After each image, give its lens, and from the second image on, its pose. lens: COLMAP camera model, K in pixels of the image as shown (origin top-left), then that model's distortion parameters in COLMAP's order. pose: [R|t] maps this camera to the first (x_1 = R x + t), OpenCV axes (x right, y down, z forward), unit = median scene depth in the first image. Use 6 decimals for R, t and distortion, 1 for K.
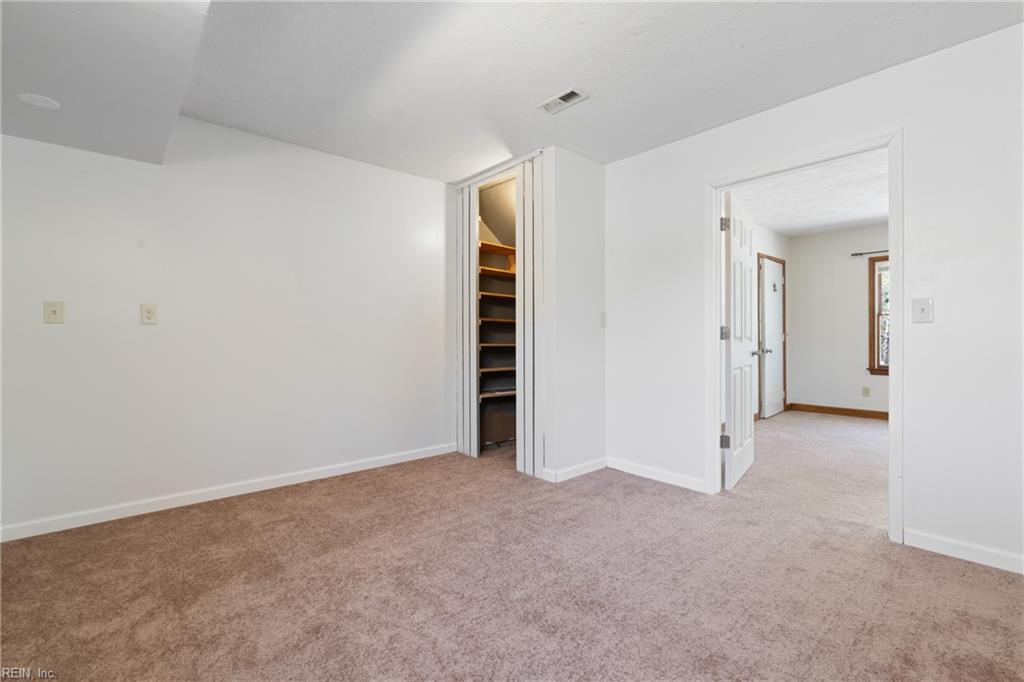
lens RADIAL K [[469.3, 0, 509.4], [0, 469.3, 340.4], [0, 0, 1]] dist [-0.002181, 0.000087]
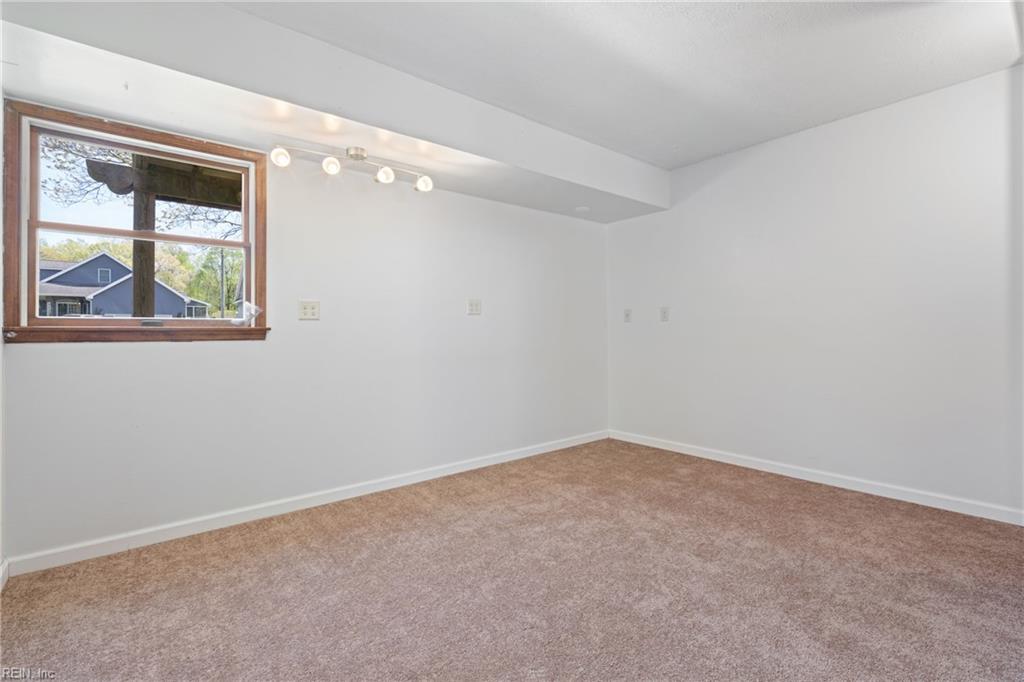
lens RADIAL K [[469.3, 0, 510.7], [0, 469.3, 334.5], [0, 0, 1]] dist [-0.002181, 0.000087]
pose [[-0.031975, 0.011635, -0.999421, 0.732011], [-0.001646, 0.999930, 0.011693, -0.009532], [0.999487, 0.002019, -0.031954, 0.585378]]
